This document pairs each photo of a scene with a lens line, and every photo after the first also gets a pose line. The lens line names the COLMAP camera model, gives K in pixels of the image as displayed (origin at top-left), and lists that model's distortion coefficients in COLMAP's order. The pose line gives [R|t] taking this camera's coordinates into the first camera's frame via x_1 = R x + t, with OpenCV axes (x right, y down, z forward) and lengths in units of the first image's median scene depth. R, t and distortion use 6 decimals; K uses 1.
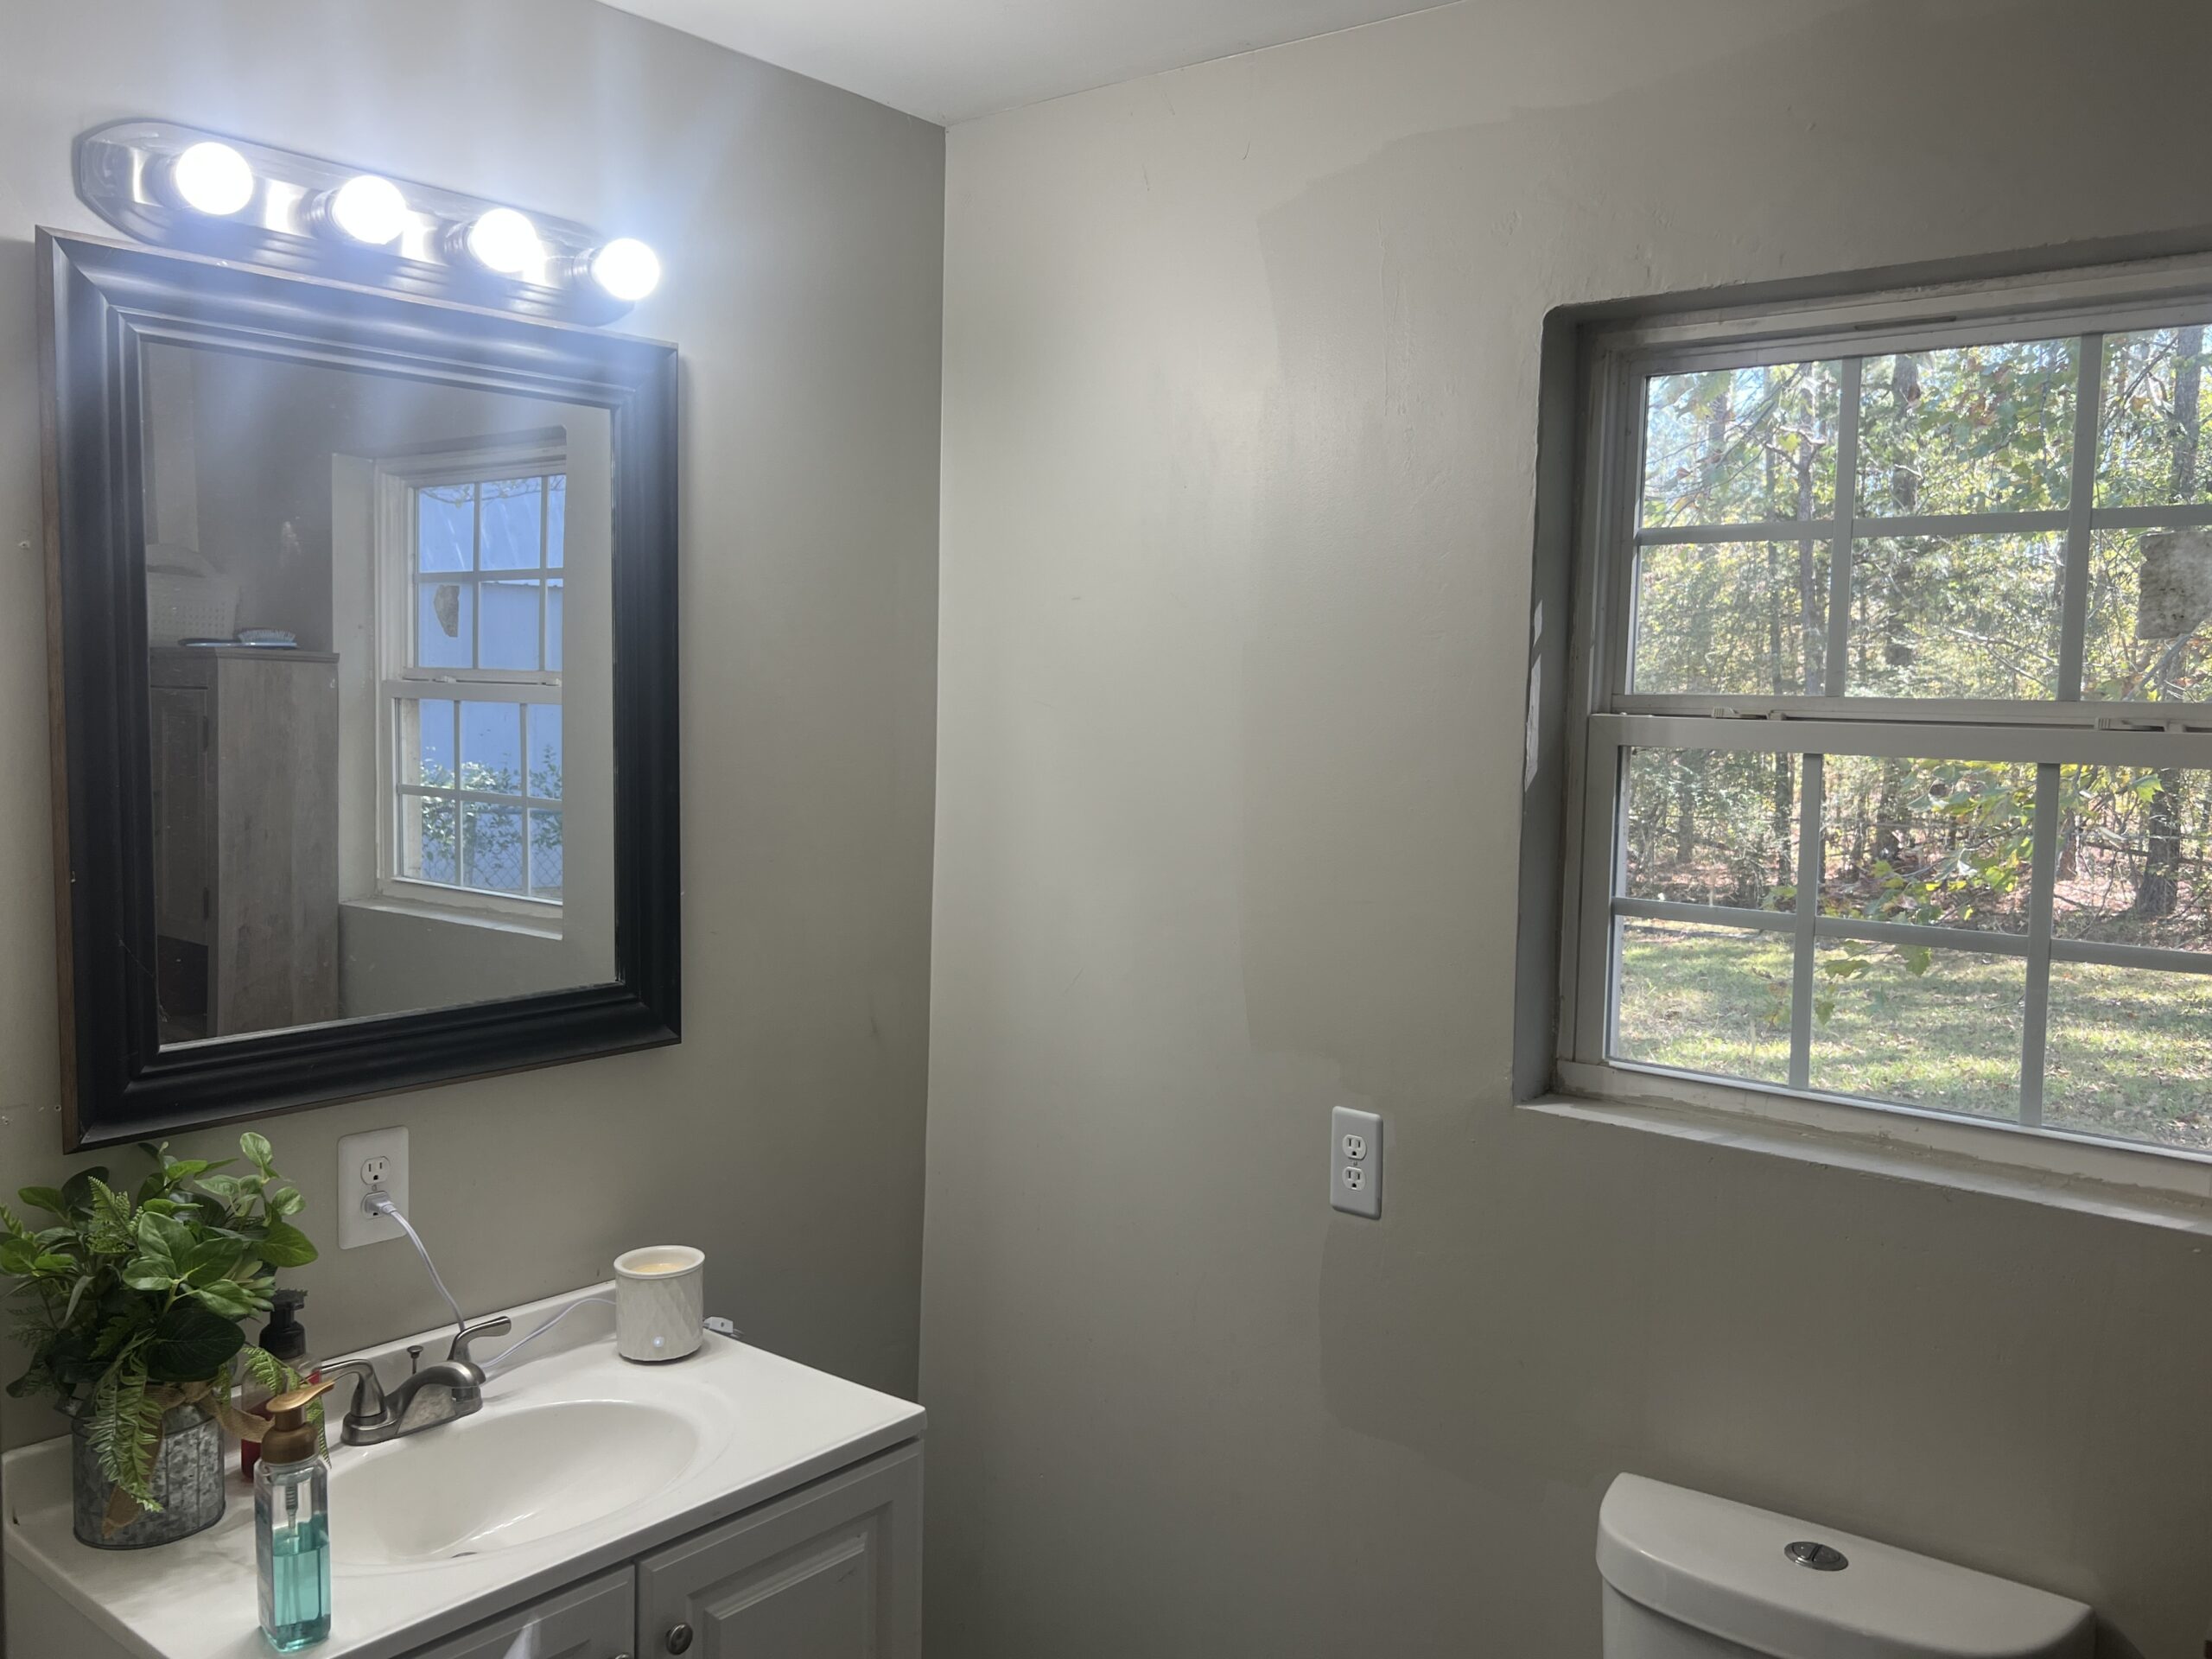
lens RADIAL K [[1851.9, 0, 1115.0], [0, 1851.9, 826.7], [0, 0, 1]] dist [0.037086, -0.023986]
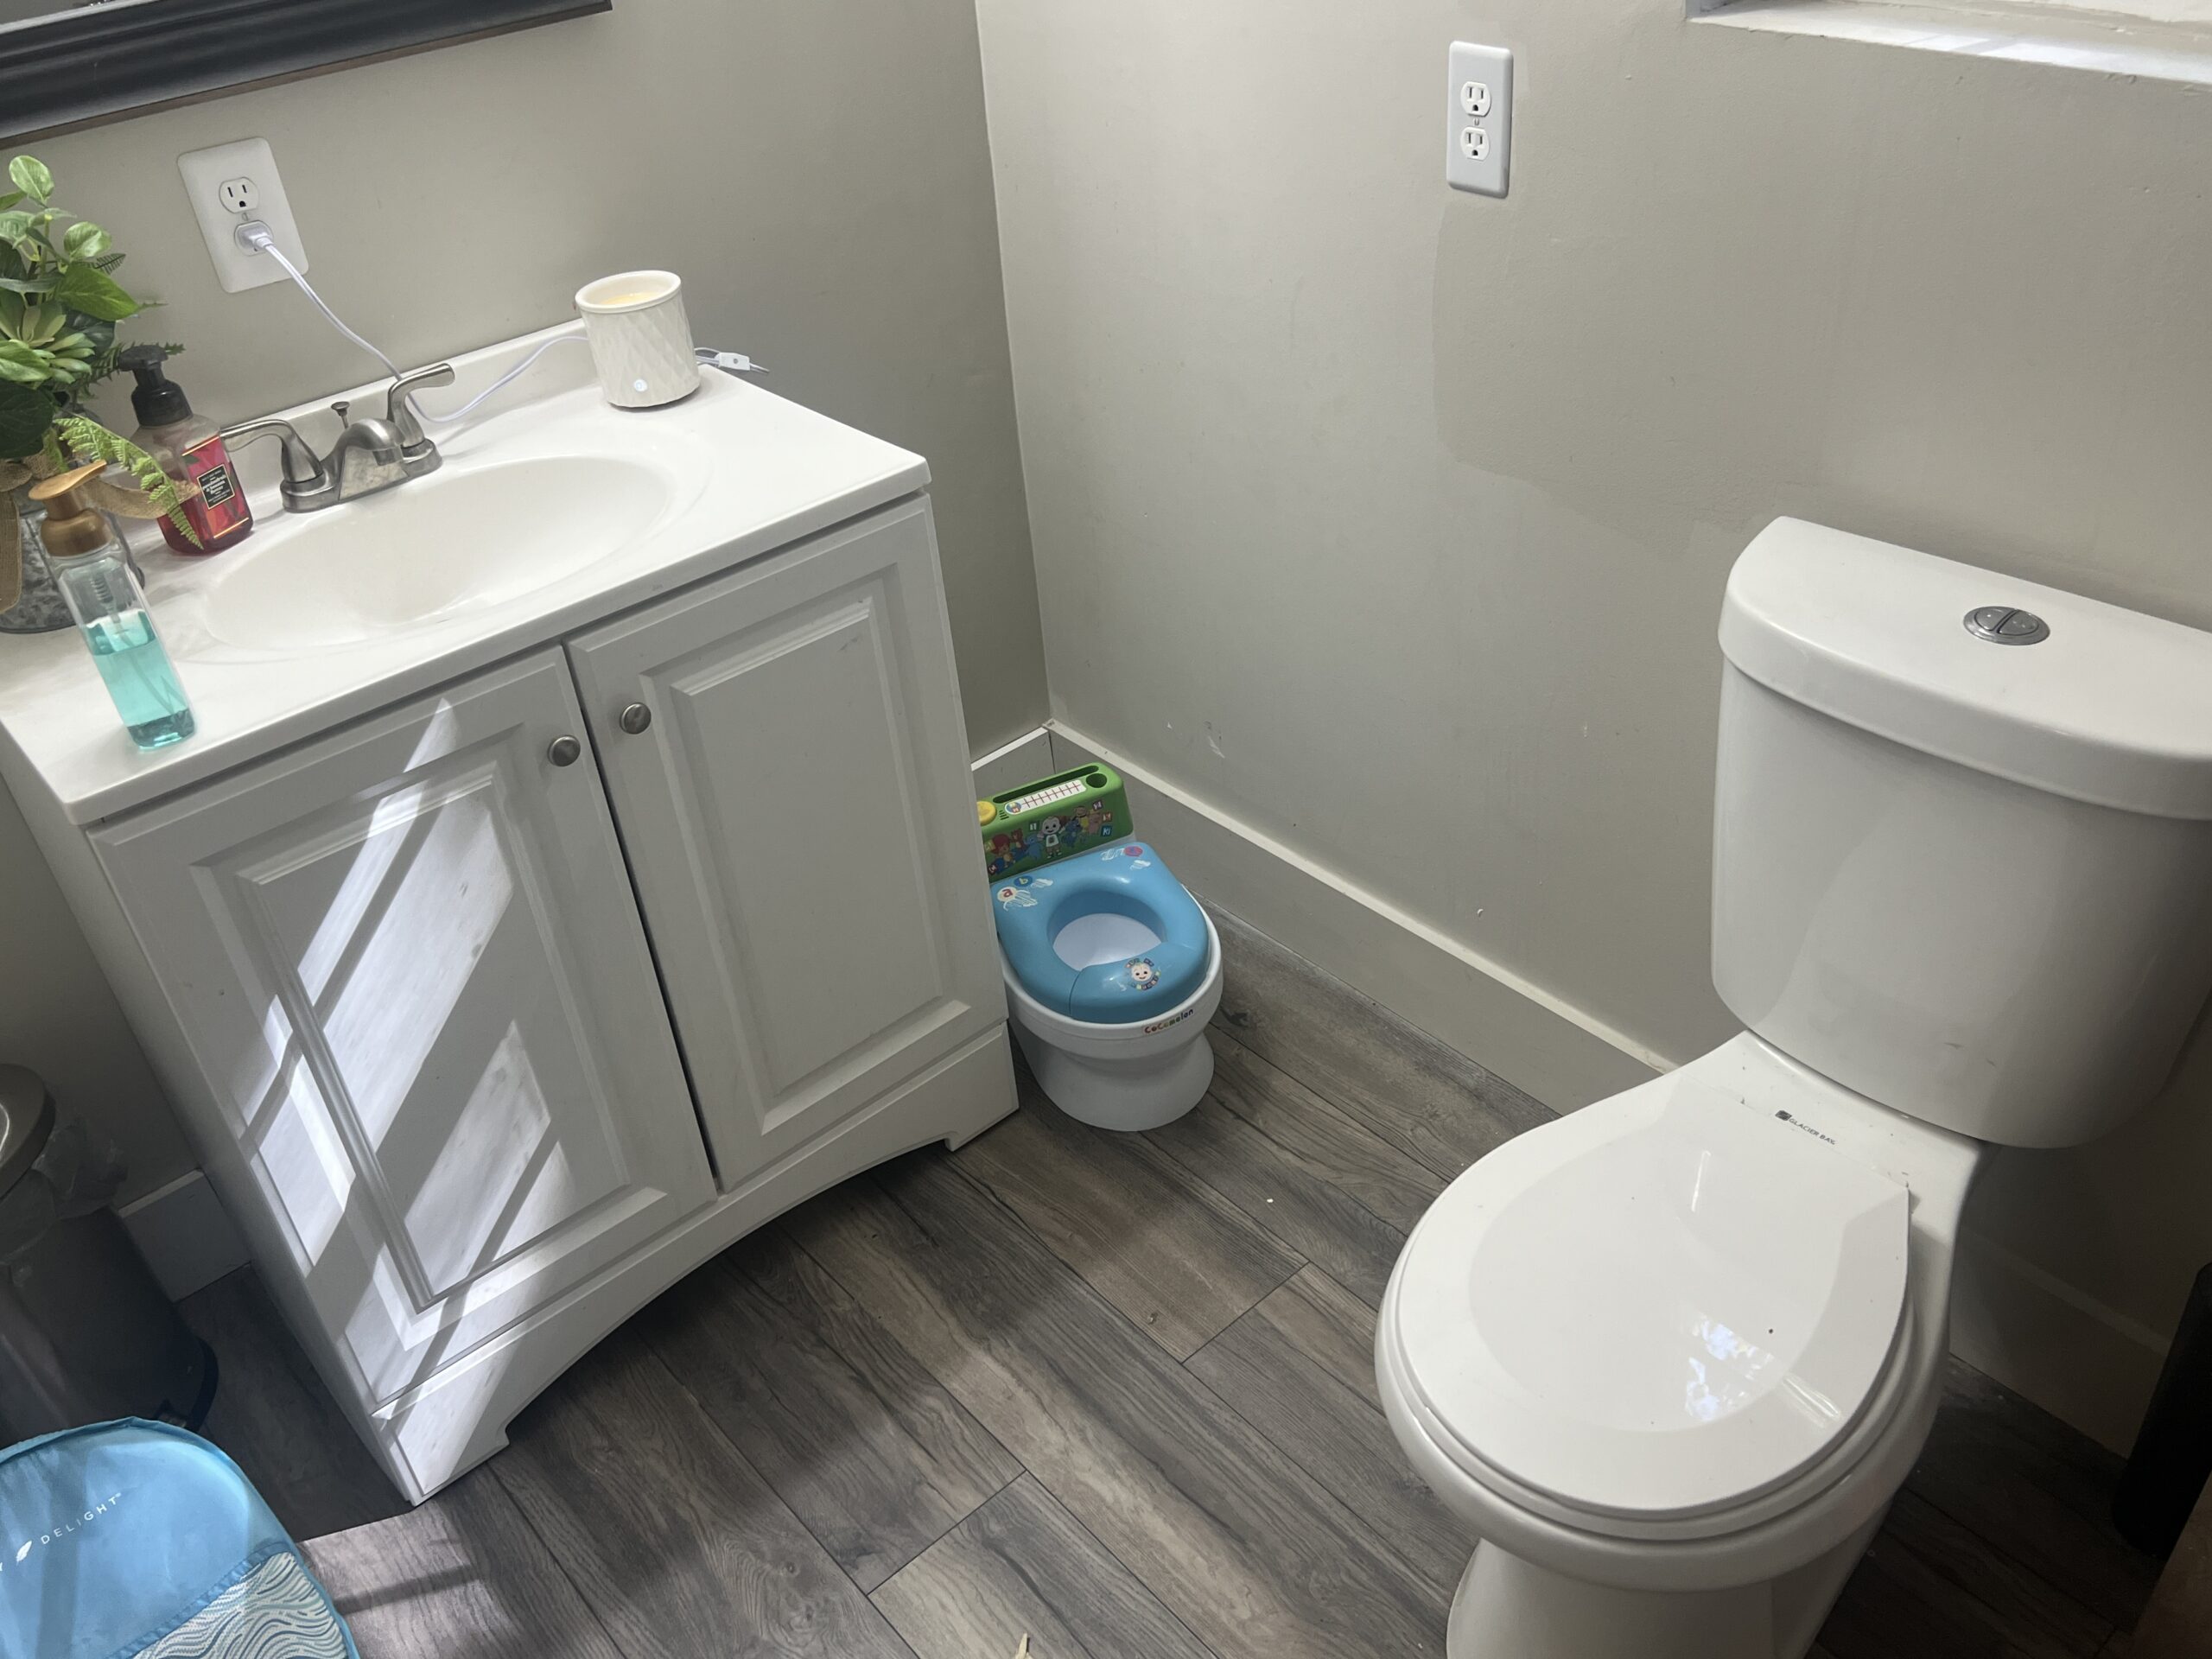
lens RADIAL K [[1851.9, 0, 1103.5], [0, 1851.9, 818.4], [0, 0, 1]] dist [0.037086, -0.023986]
pose [[0.980136, 0.015246, -0.197737, 0.149774], [0.086163, 0.865294, 0.493804, 0.046614], [0.178629, -0.501033, 0.846793, 0.225992]]
